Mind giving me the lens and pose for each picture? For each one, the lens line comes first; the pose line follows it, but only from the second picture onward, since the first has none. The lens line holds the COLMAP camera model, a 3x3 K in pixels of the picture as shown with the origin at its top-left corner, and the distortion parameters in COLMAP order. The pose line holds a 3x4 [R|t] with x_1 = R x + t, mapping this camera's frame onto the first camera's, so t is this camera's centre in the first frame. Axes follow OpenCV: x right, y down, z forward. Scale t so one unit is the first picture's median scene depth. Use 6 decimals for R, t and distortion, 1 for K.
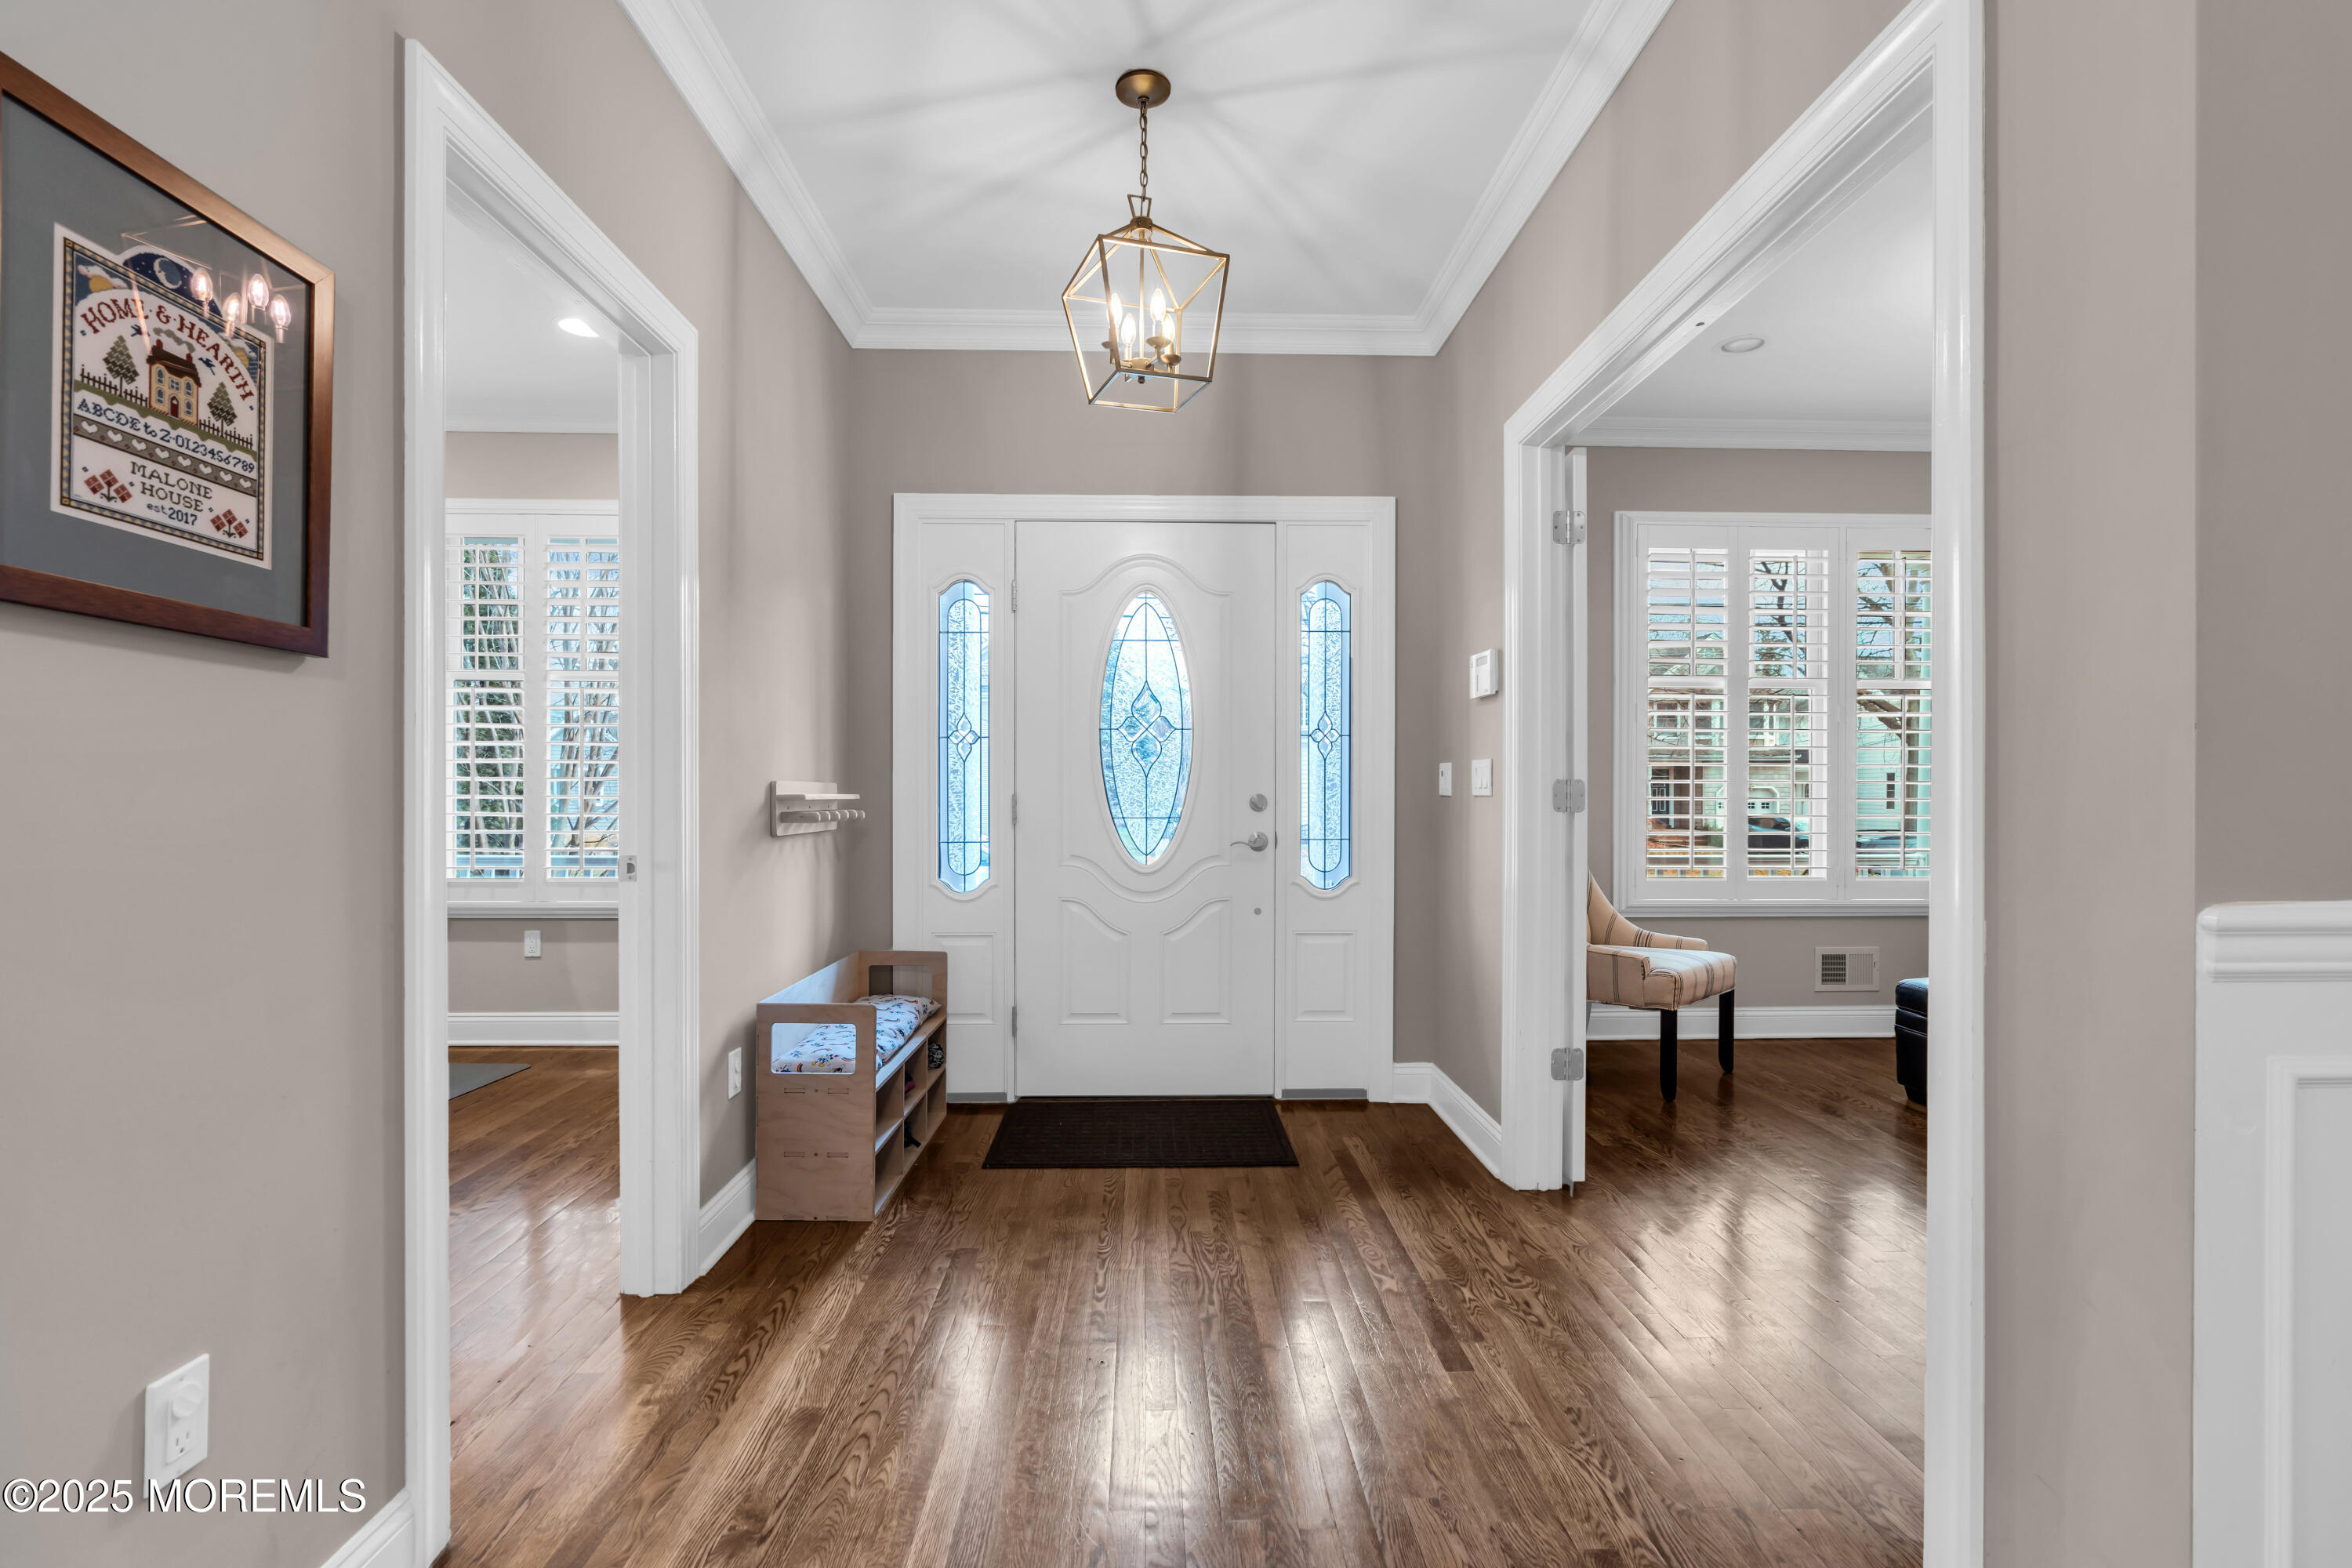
lens RADIAL K [[1059.5, 0, 1175.5], [0, 1059.5, 796.6], [0, 0, 1]] dist [-0.008669, 0.002204]
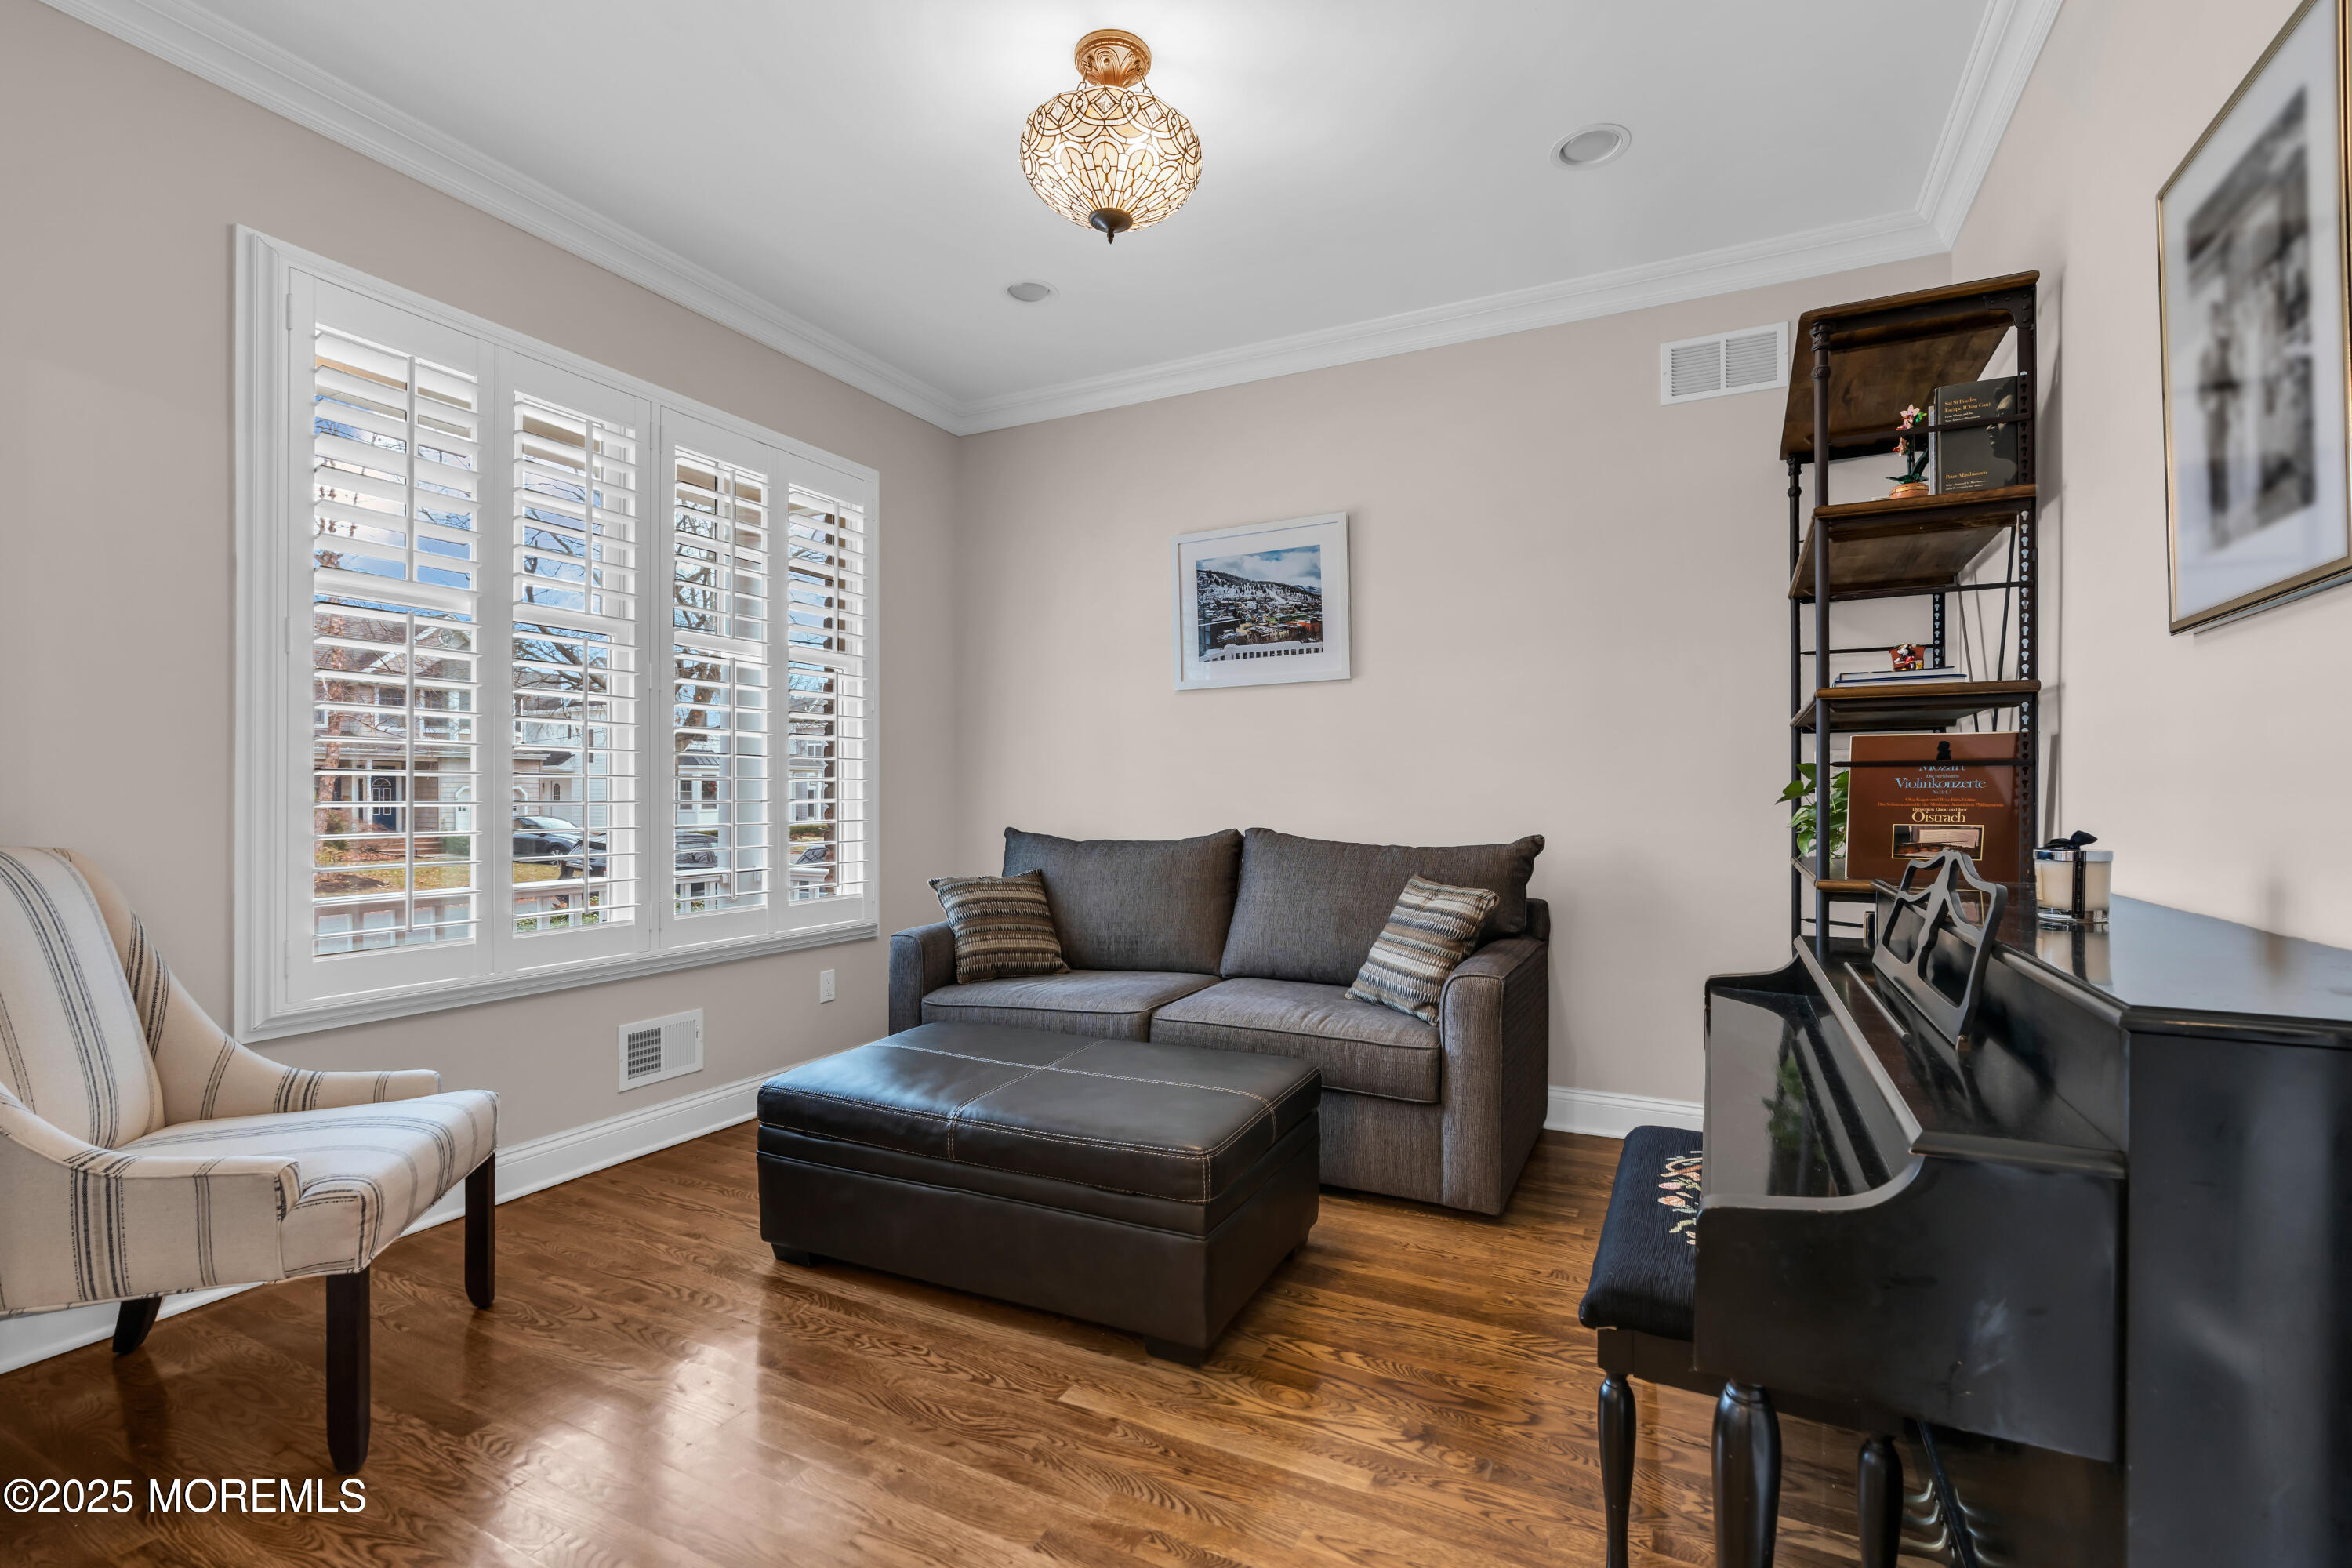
lens RADIAL K [[1059.5, 0, 1168.0], [0, 1059.5, 803.2], [0, 0, 1]] dist [-0.008669, 0.002204]
pose [[0.485168, -0.007595, 0.874388, 0.196637], [0.006099, 0.999967, 0.005302, 0.001127], [-0.874400, 0.002761, 0.485198, 0.381828]]
